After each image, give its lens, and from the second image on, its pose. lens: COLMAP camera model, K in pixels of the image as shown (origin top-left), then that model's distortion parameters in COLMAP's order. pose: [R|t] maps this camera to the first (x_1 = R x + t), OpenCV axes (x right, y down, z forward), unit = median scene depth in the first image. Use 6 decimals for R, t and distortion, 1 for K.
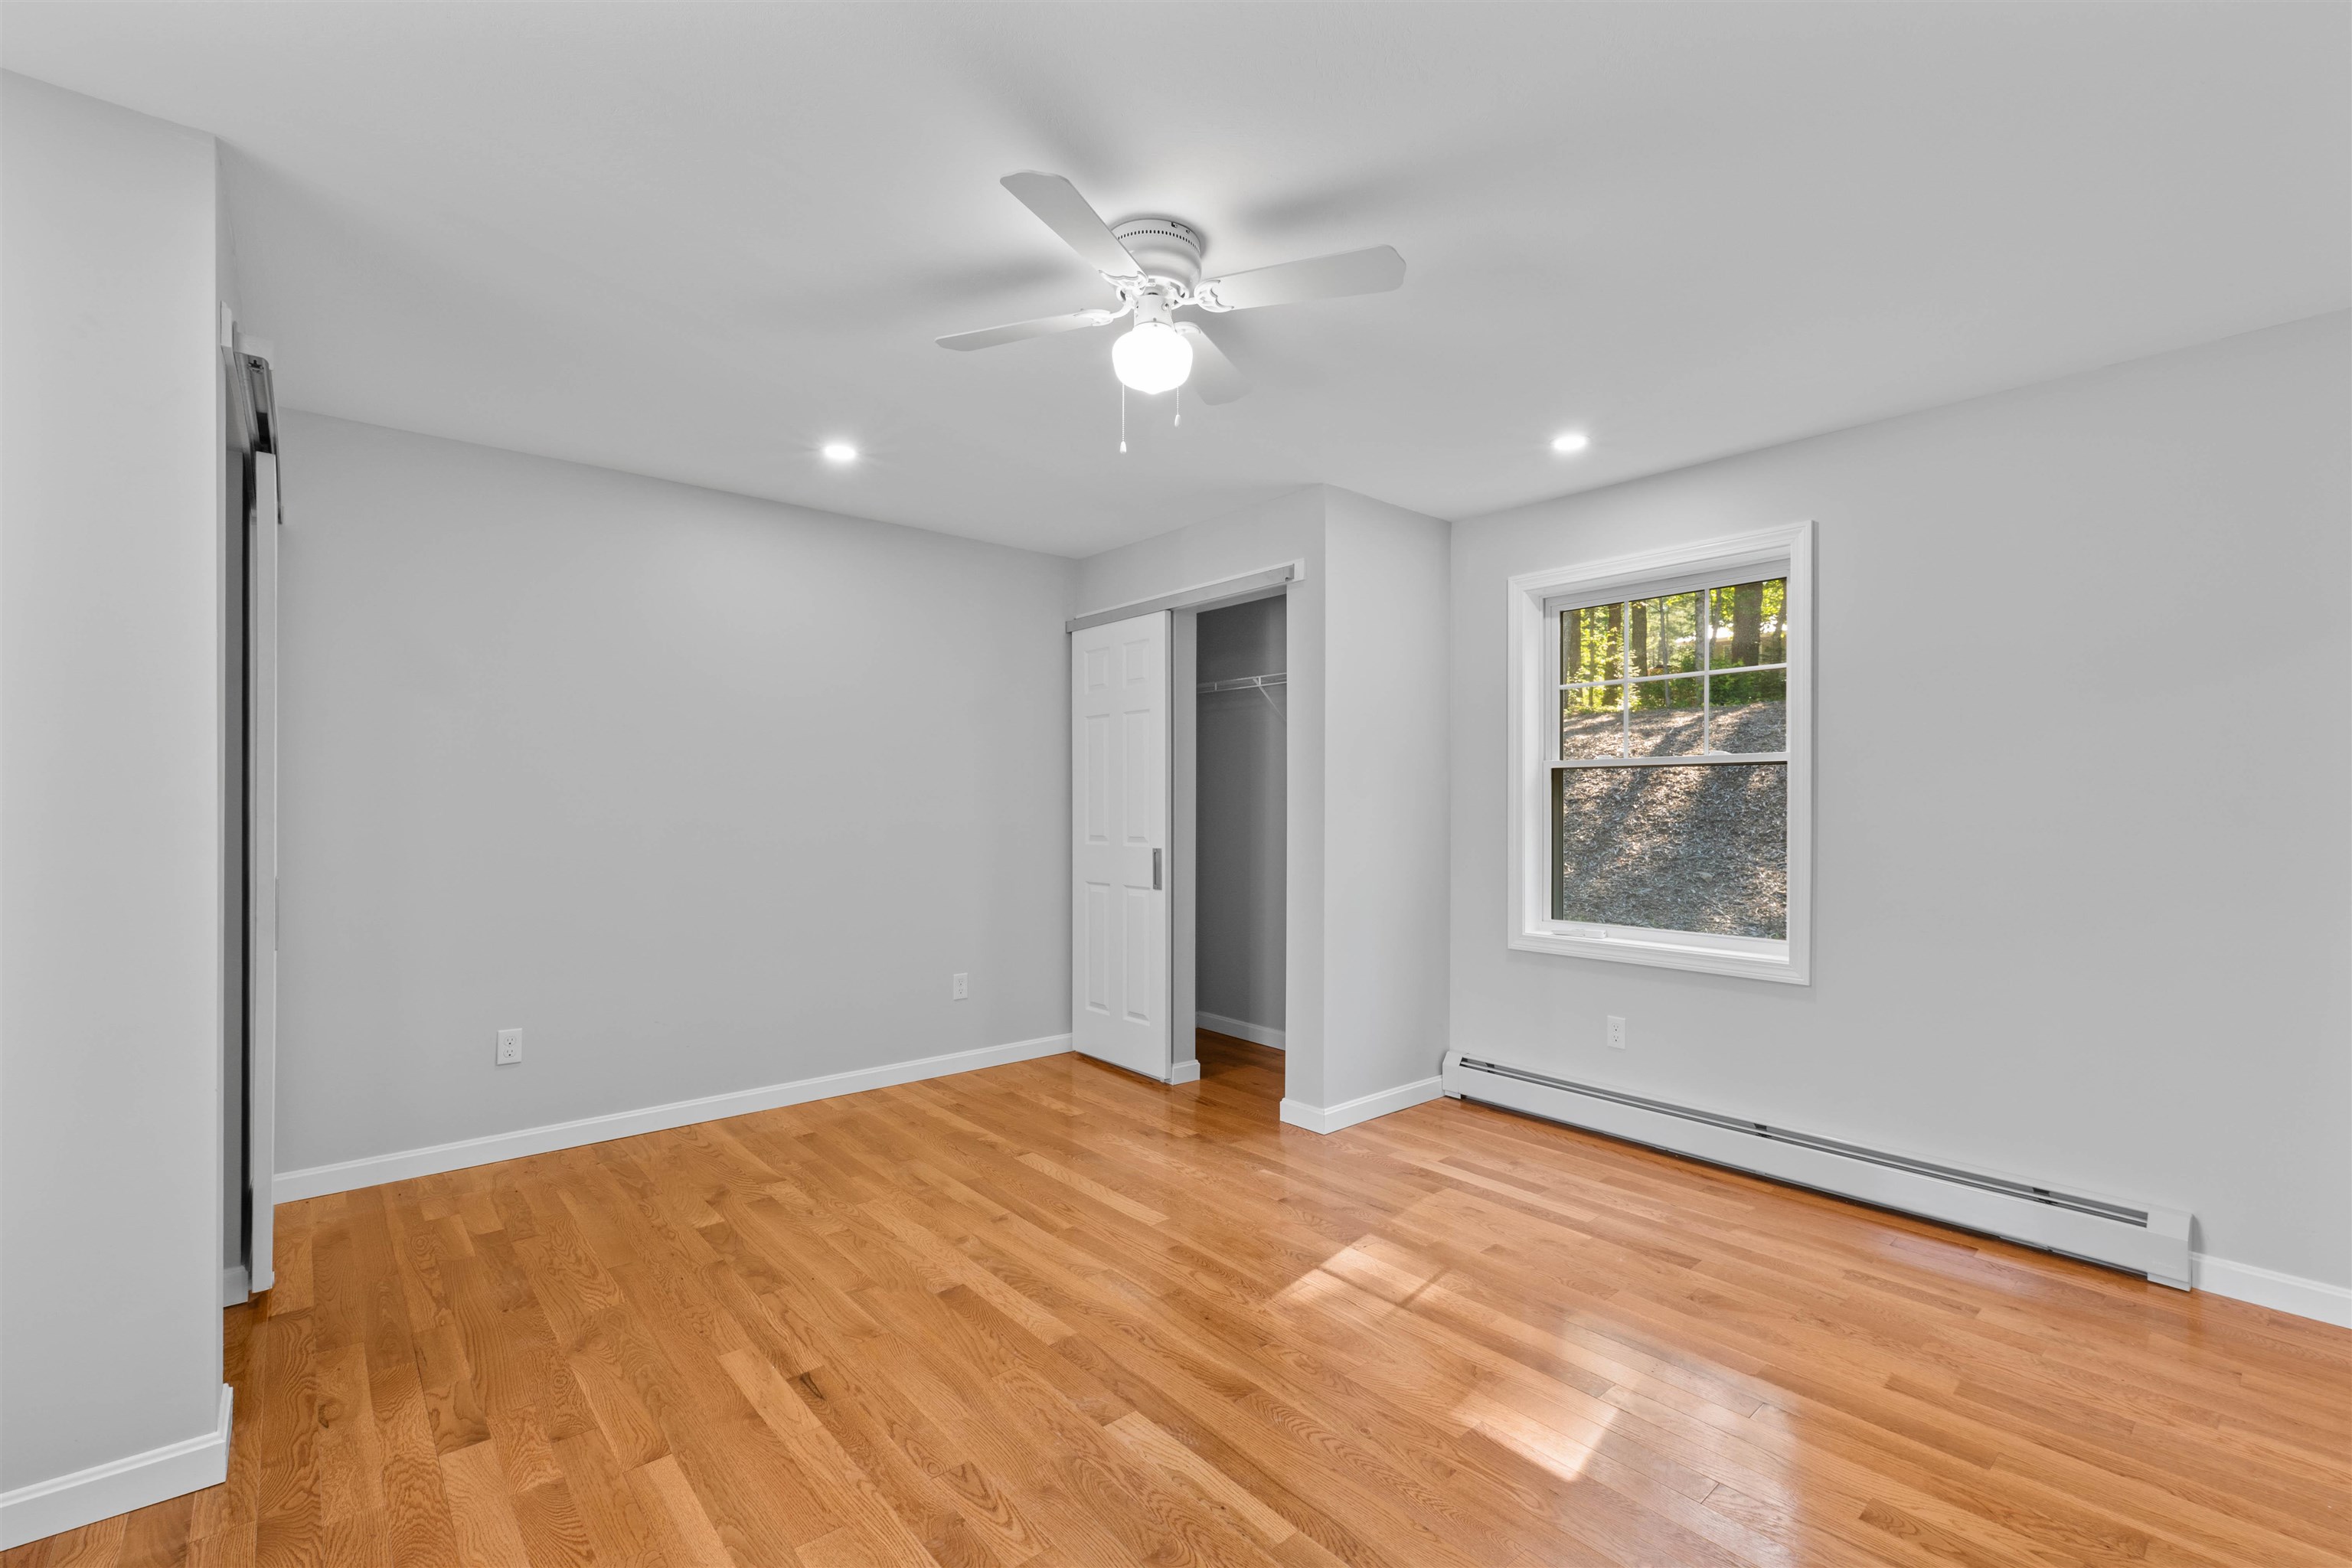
lens RADIAL K [[1036.3, 0, 1169.4], [0, 1036.3, 807.1], [0, 0, 1]] dist [0.006940, 0.000643]
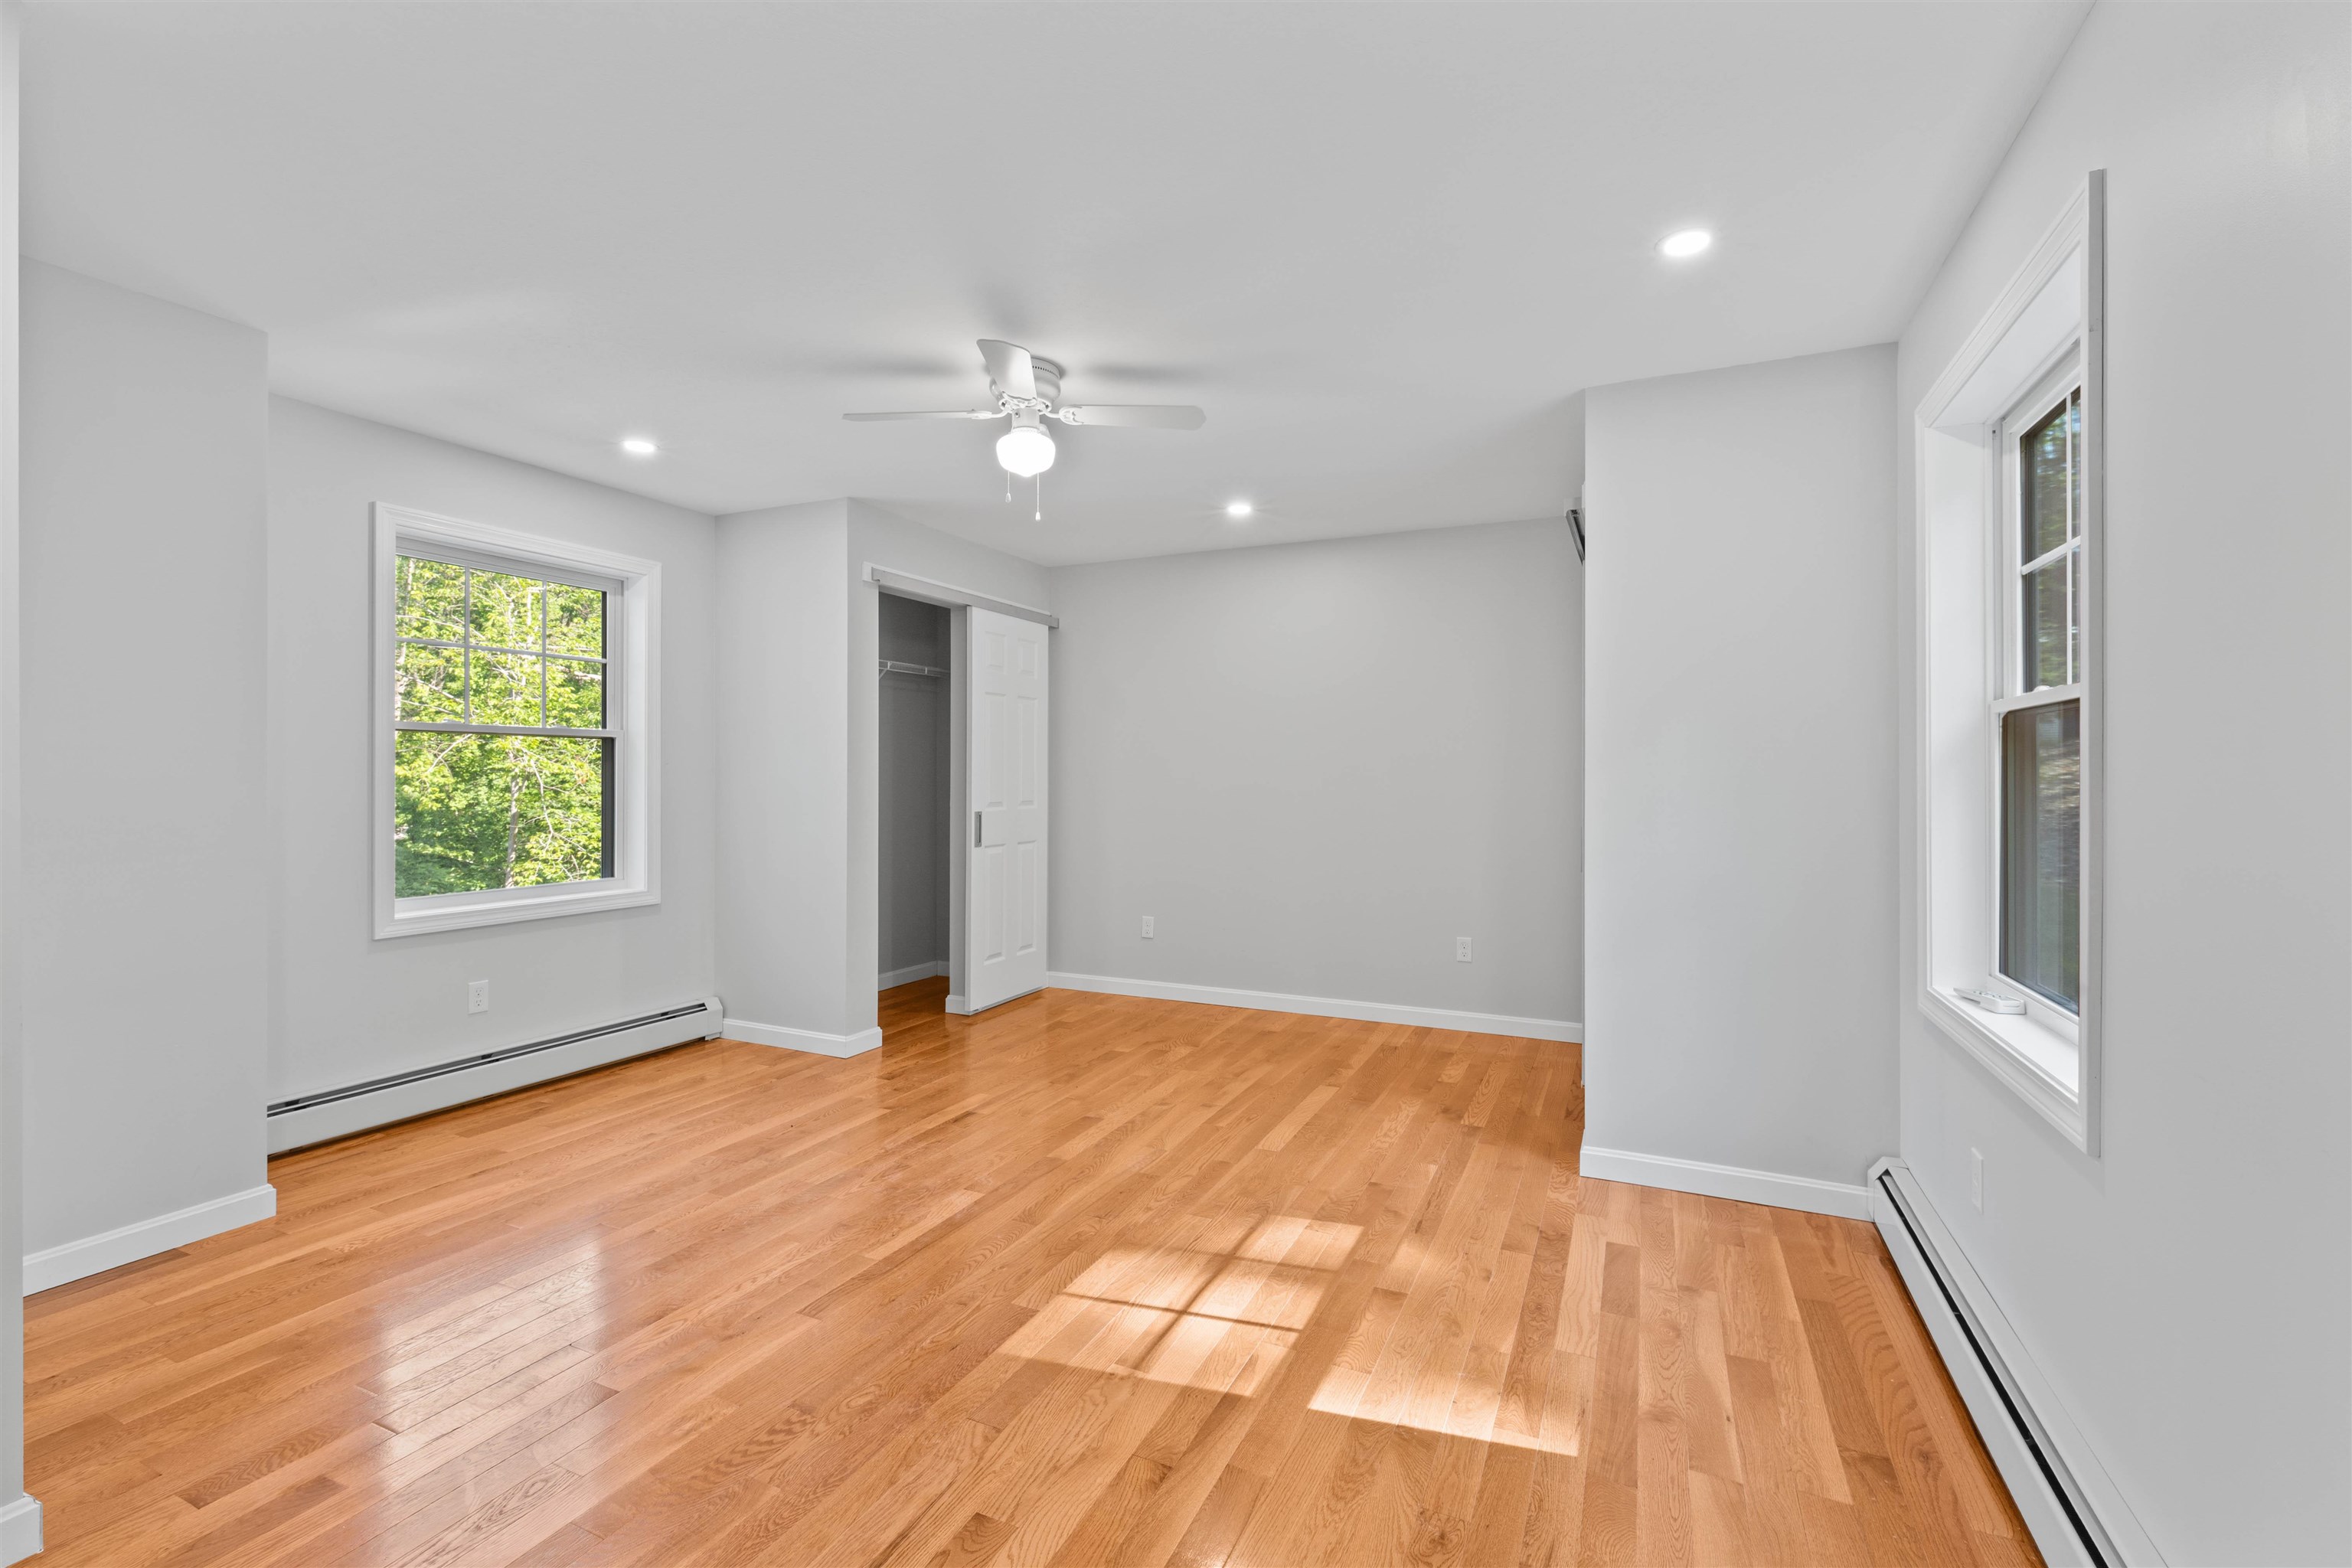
lens RADIAL K [[1036.3, 0, 1217.2], [0, 1036.3, 795.1], [0, 0, 1]] dist [0.006940, 0.000643]
pose [[0.403392, 0.011207, -0.914959, 0.902071], [-0.008681, 0.999927, 0.008421, 0.009683], [0.914986, 0.004546, 0.403460, 0.460196]]
